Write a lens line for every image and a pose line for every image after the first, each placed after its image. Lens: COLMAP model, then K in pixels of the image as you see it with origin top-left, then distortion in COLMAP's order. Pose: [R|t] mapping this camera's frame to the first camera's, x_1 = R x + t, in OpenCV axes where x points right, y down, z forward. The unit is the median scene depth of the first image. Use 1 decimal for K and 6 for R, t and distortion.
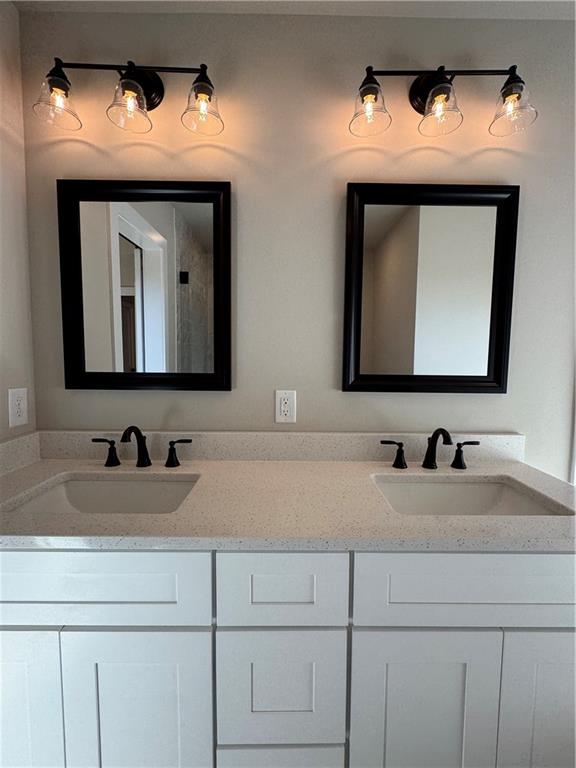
lens RADIAL K [[360.3, 0, 286.7], [0, 360.3, 382.9], [0, 0, 1]] dist [-0.001517, -0.000536]
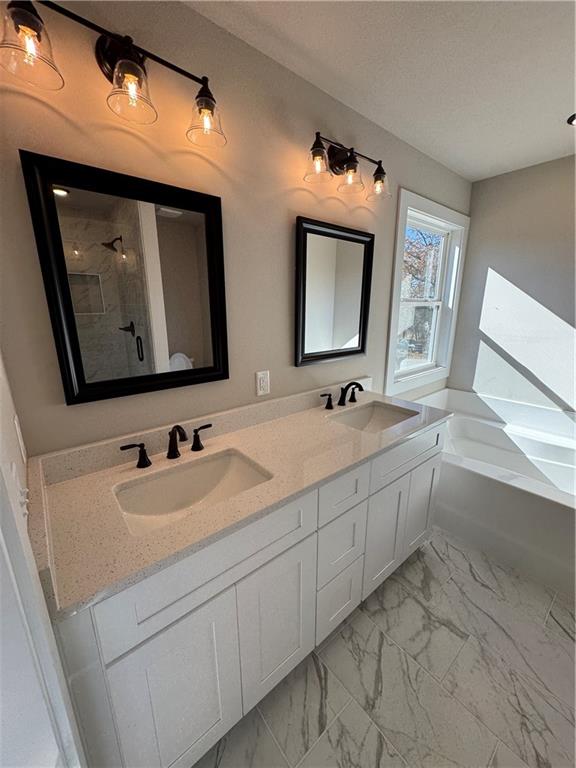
lens RADIAL K [[306.7, 0, 287.0], [0, 306.7, 385.1], [0, 0, 1]] dist [-0.004119, 0.001103]
pose [[0.774559, -0.169830, 0.609276, -0.671826], [0.060087, 0.978679, 0.196410, -0.157005], [-0.629641, -0.115521, 0.768249, 0.062408]]
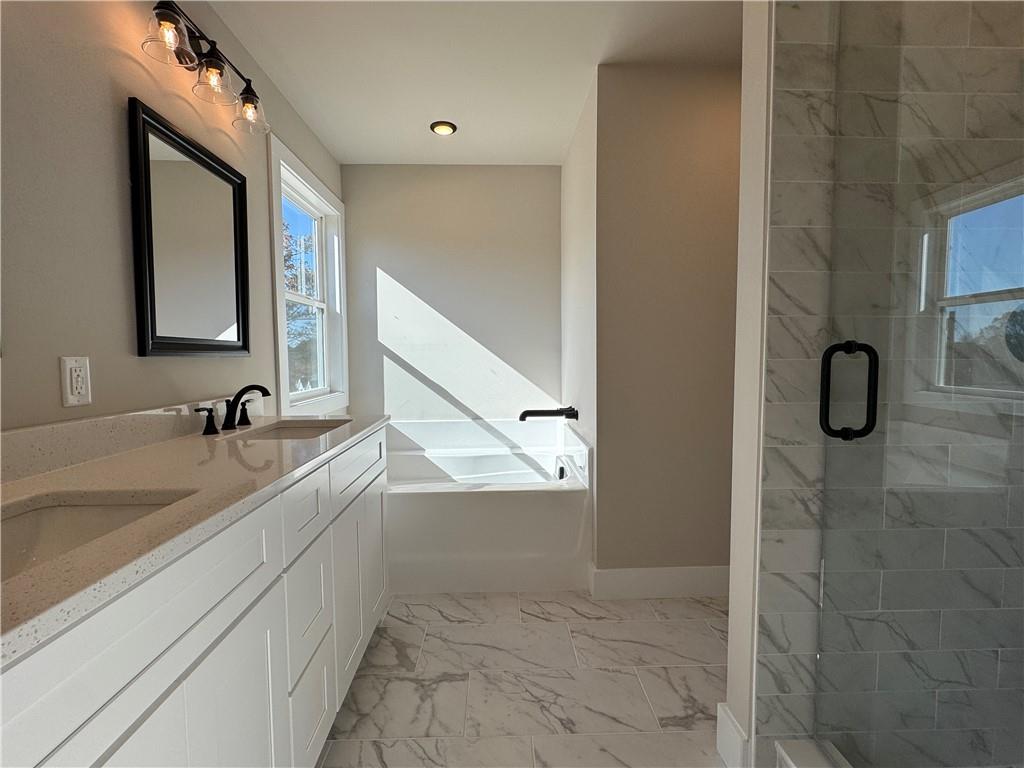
lens RADIAL K [[480.4, 0, 512.0], [0, 480.4, 386.2], [0, 0, 1]] dist [-0.001517, -0.000536]
pose [[-0.029719, -0.070519, 0.997068, -0.965054], [0.084922, 0.993724, 0.072814, 0.083631], [-0.995944, 0.086837, -0.023544, 0.233129]]
